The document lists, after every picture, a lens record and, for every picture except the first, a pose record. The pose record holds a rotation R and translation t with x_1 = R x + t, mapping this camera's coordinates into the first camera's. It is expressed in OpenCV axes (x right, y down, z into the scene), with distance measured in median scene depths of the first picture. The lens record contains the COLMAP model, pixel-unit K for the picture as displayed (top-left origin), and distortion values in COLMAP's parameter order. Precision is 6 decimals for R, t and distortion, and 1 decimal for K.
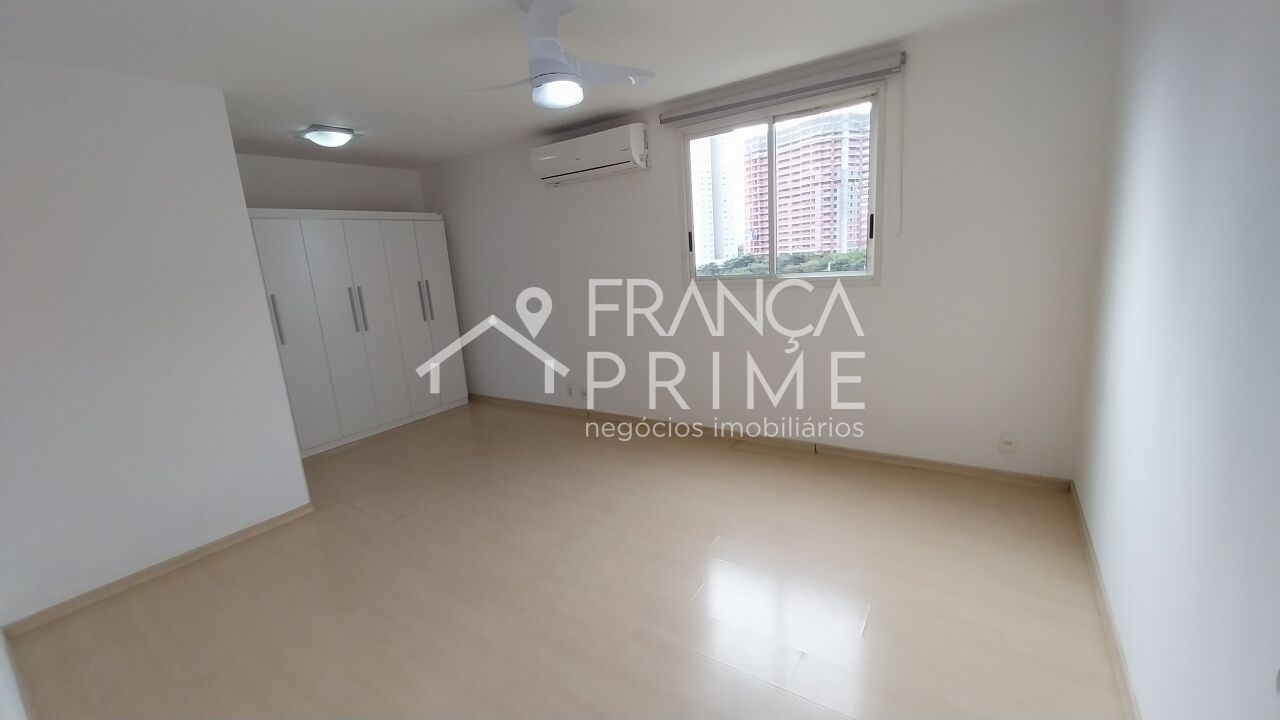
lens RADIAL K [[511.6, 0, 640.0], [0, 511.6, 360.0], [0, 0, 1]] dist [0.000602, 0.000056]
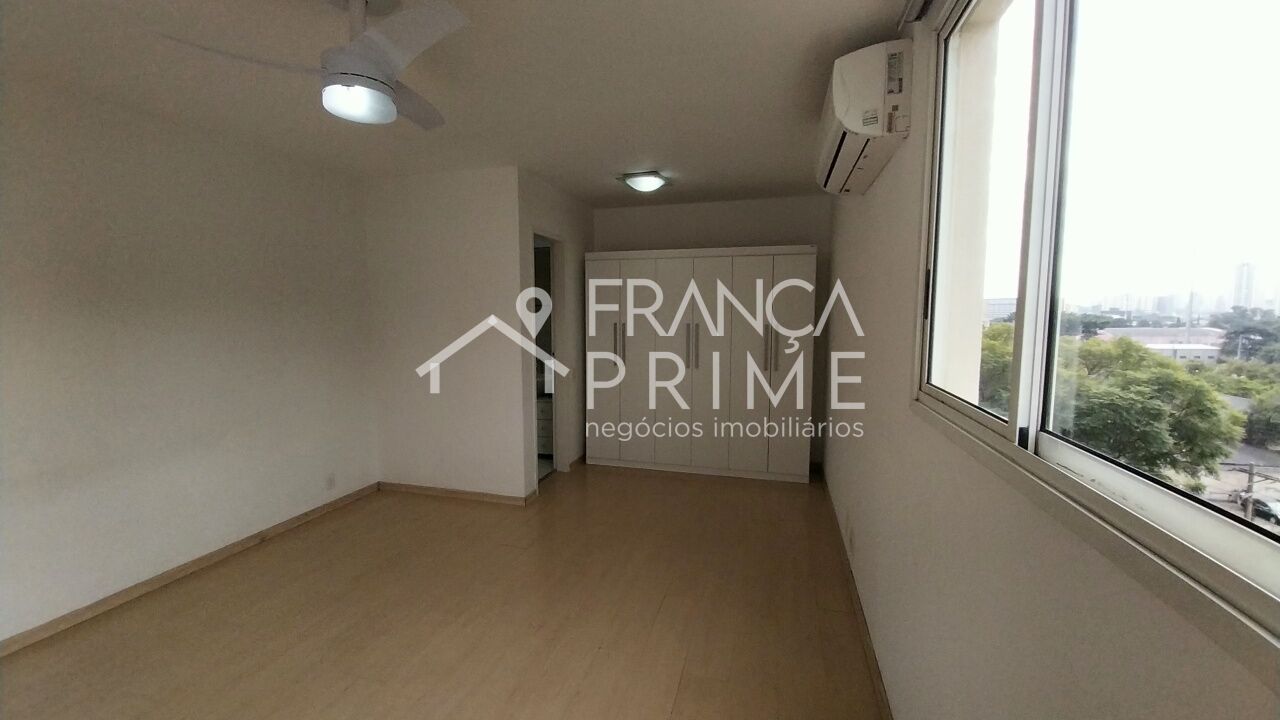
lens RADIAL K [[511.6, 0, 640.0], [0, 511.6, 360.0], [0, 0, 1]] dist [0.000602, 0.000056]
pose [[0.305517, 0.161049, -0.938468, 0.423881], [-0.213992, 0.971994, 0.097137, -0.173163], [0.927829, 0.171148, 0.331424, 0.678357]]
